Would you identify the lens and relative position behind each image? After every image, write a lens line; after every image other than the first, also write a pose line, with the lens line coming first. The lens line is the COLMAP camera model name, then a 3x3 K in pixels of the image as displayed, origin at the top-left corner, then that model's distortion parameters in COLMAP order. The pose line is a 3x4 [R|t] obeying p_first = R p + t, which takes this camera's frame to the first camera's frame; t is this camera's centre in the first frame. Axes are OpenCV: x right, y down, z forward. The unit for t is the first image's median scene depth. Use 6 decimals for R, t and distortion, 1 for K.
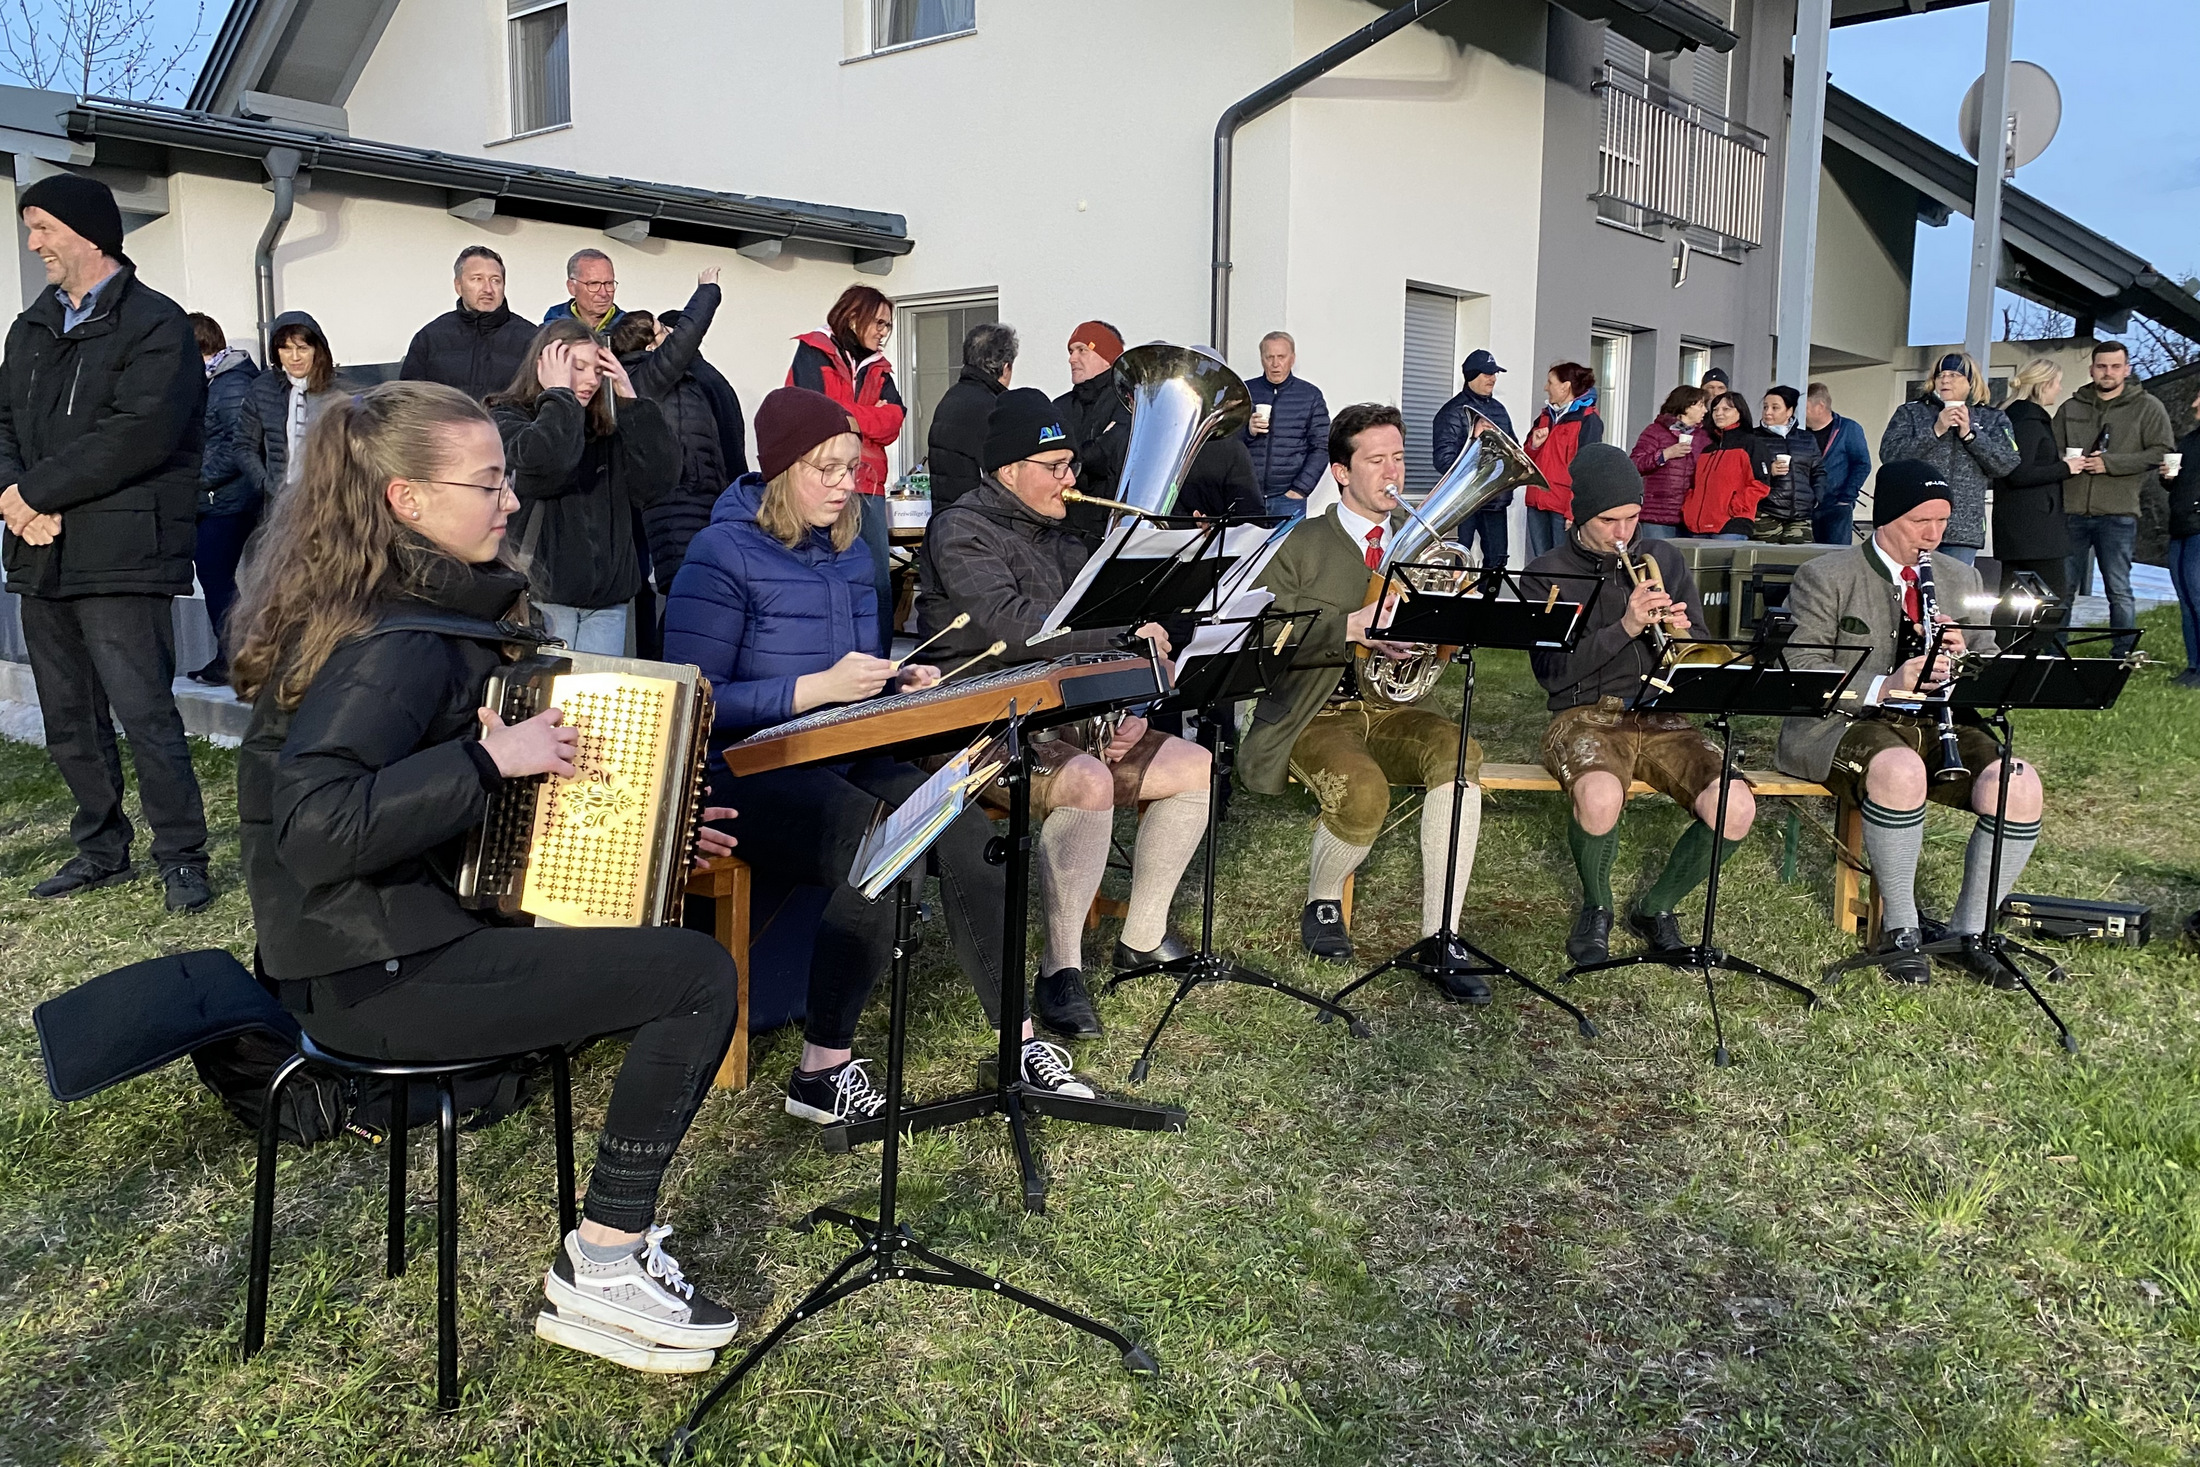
lens RADIAL K [[1712.0, 0, 1100.0], [0, 1712.0, 733.5], [0, 0, 1]] dist [-0.040718, -0.000492]
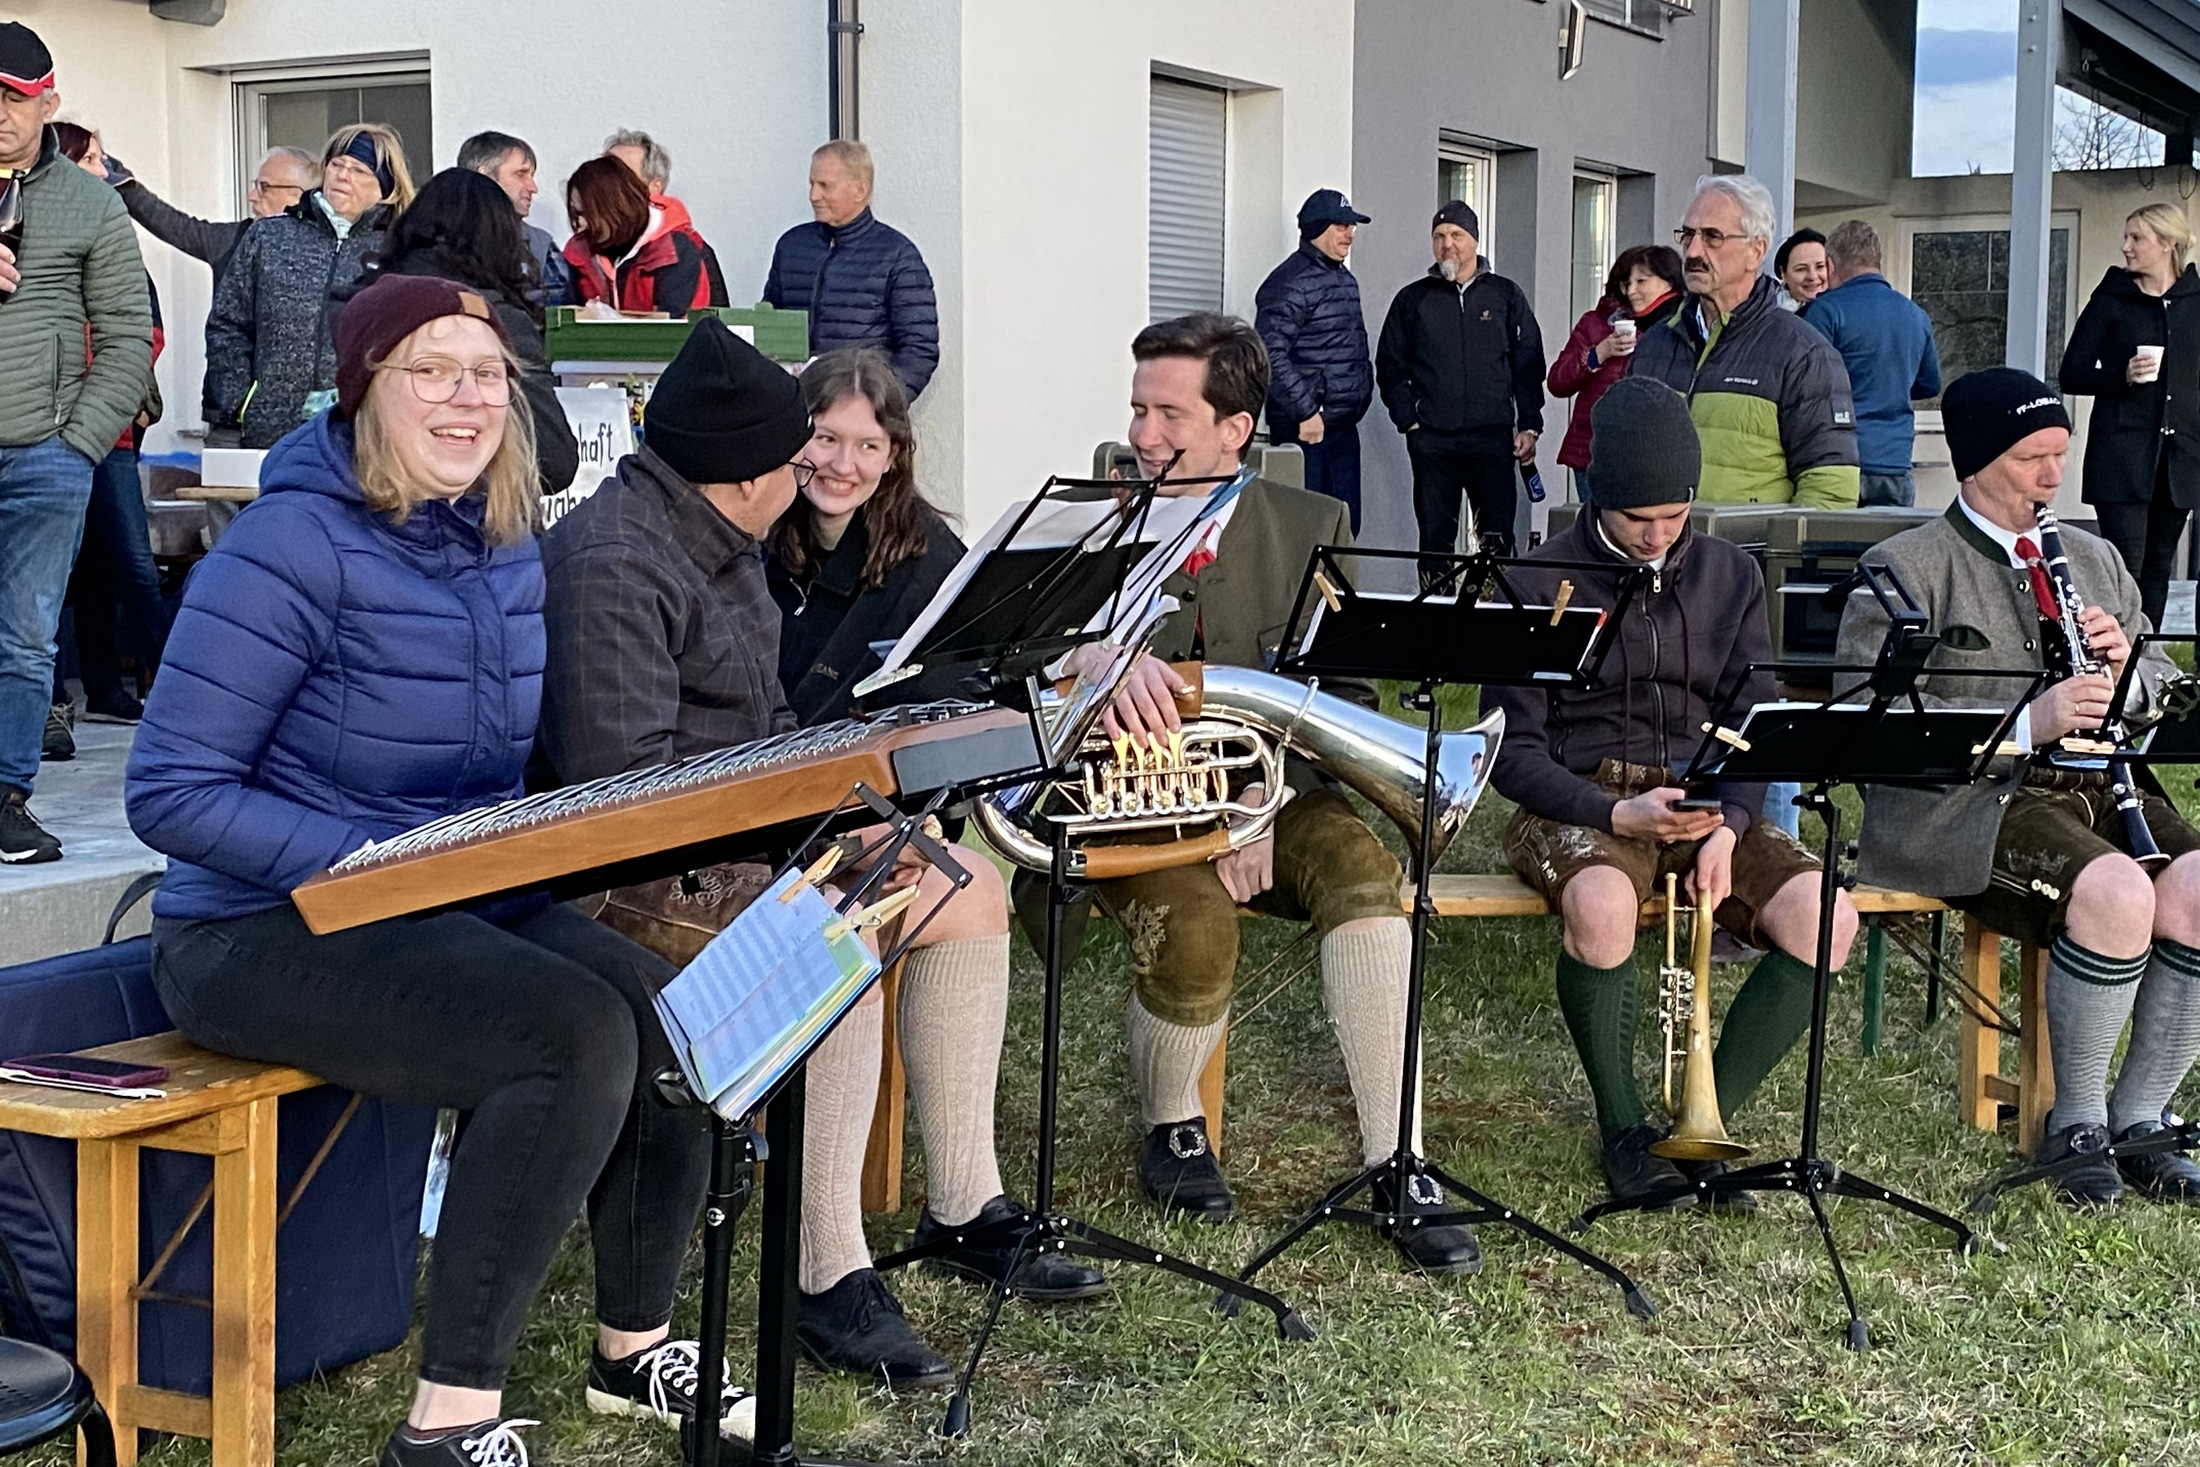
lens RADIAL K [[3094.2, 0, 1100.0], [0, 3094.2, 733.5], [0, 0, 1]] dist [0.010621, -0.073941]
pose [[0.976804, -0.022032, 0.213000, -0.132124], [0.029994, 0.998964, -0.034219, 0.001283], [-0.212025, 0.039813, 0.976453, -0.049733]]
